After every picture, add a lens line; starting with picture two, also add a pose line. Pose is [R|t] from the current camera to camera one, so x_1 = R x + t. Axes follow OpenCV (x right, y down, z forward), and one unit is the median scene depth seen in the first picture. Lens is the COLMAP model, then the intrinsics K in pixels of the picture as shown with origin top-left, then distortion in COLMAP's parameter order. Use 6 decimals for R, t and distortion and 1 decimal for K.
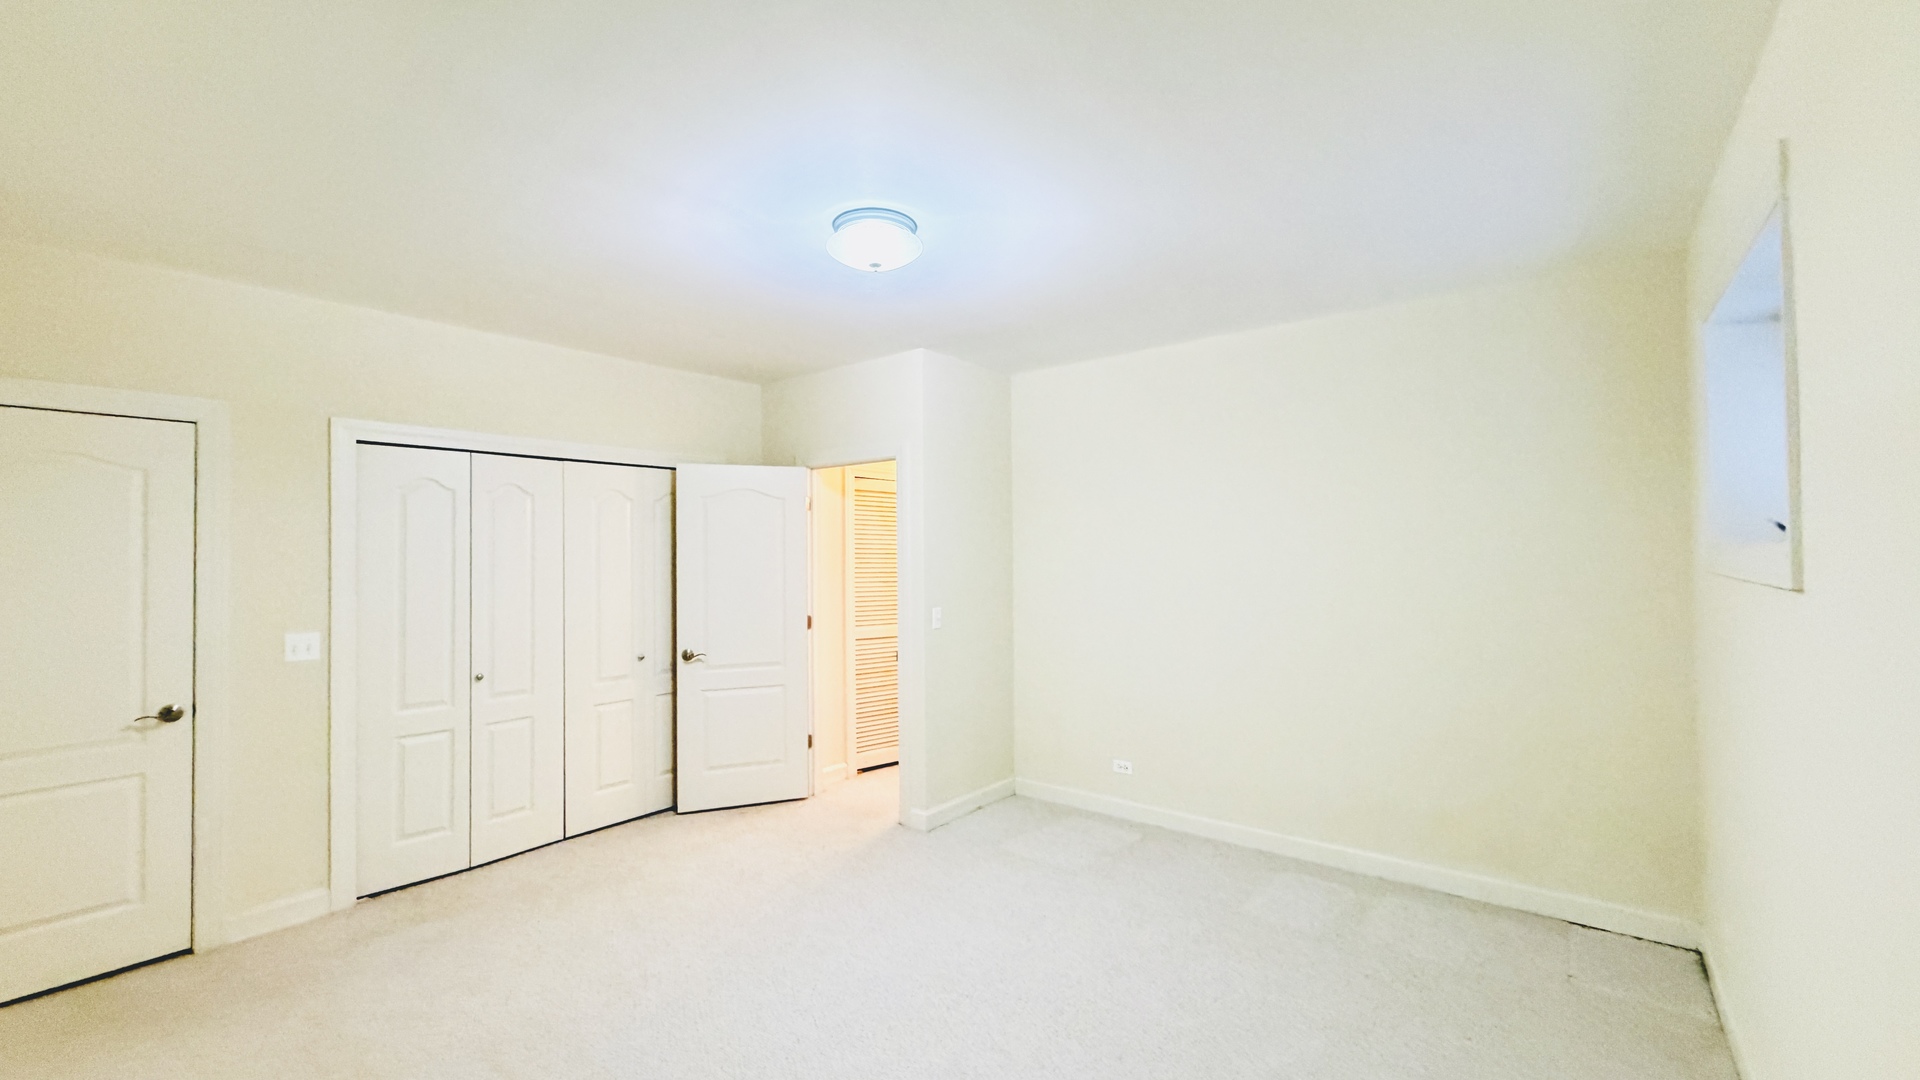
lens RADIAL K [[767.9, 0, 963.8], [0, 767.9, 535.2], [0, 0, 1]] dist [0.000233, 0.000464]
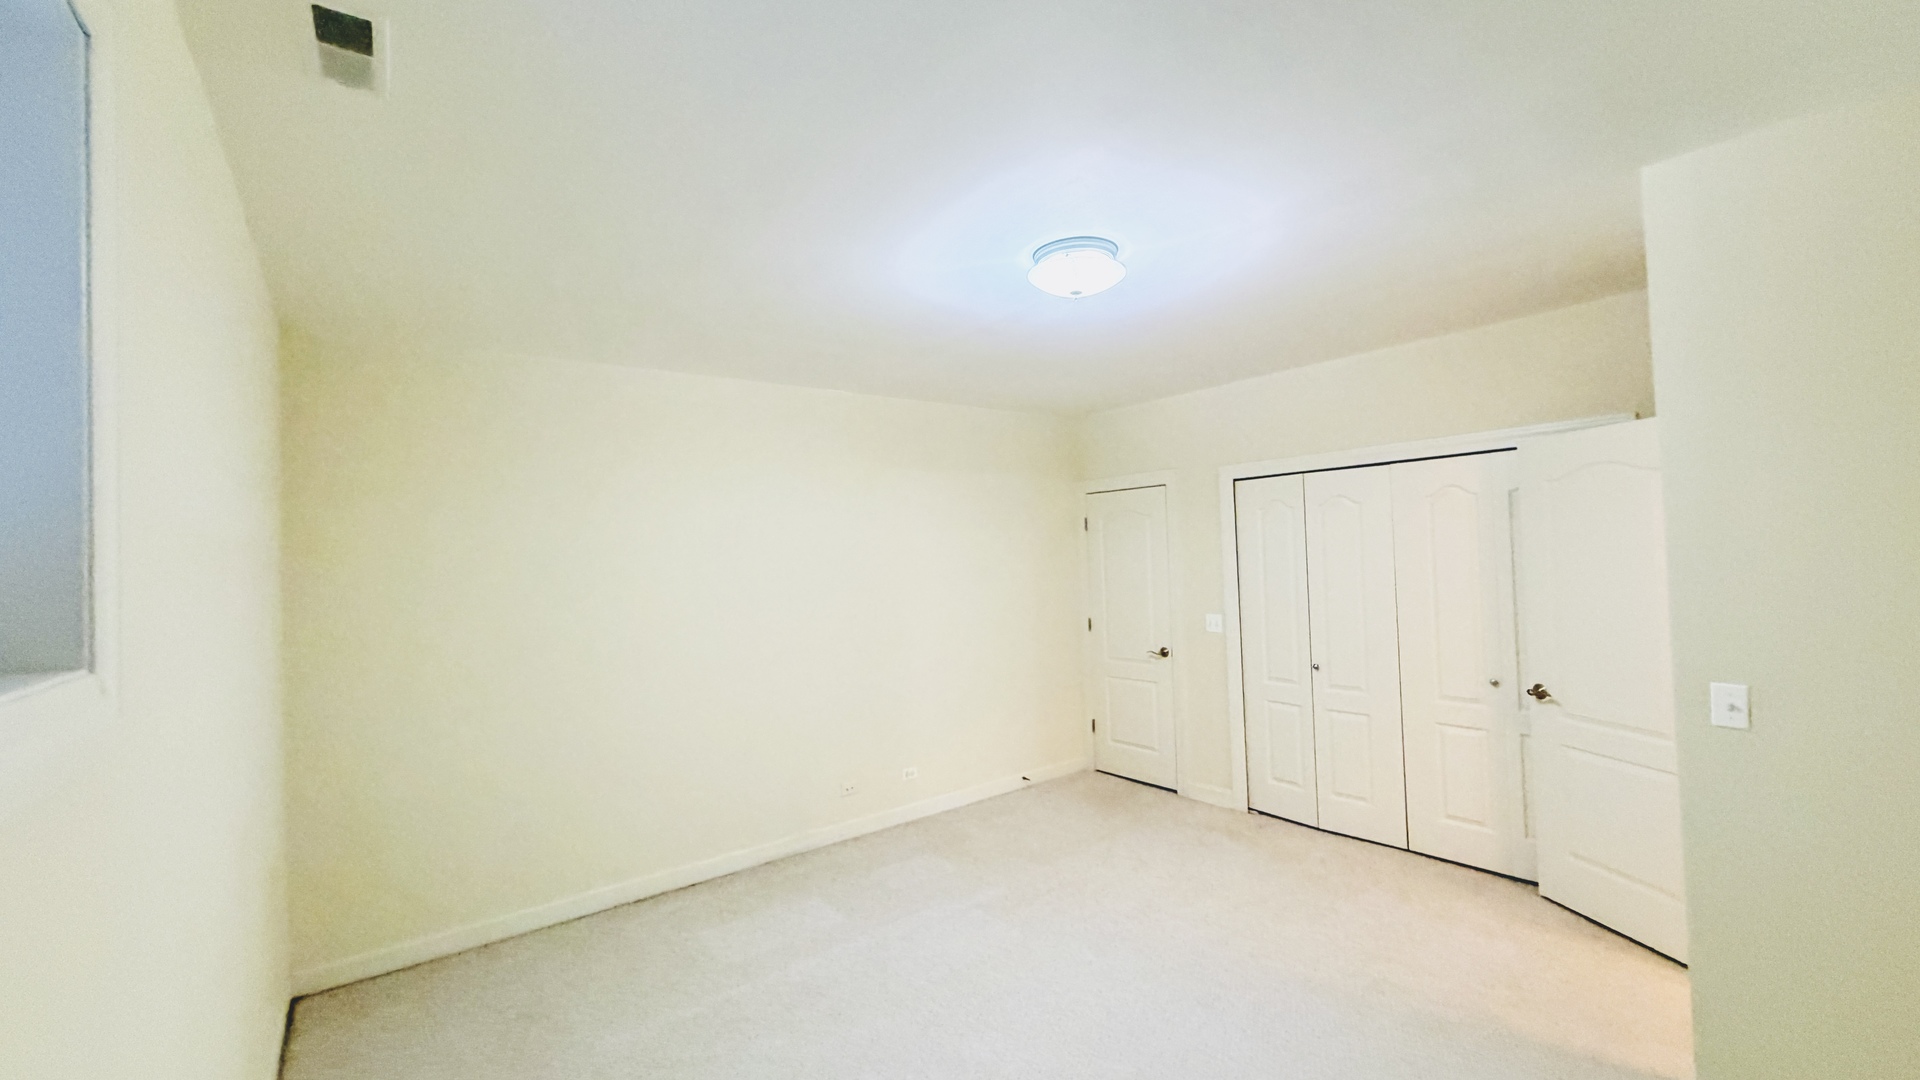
lens RADIAL K [[767.9, 0, 960.7], [0, 767.9, 540.3], [0, 0, 1]] dist [0.000233, 0.000464]
pose [[-0.250726, -0.008722, -0.968019, 0.676882], [0.055824, 0.998165, -0.023453, -0.008767], [0.966447, -0.059919, -0.249779, 0.848884]]
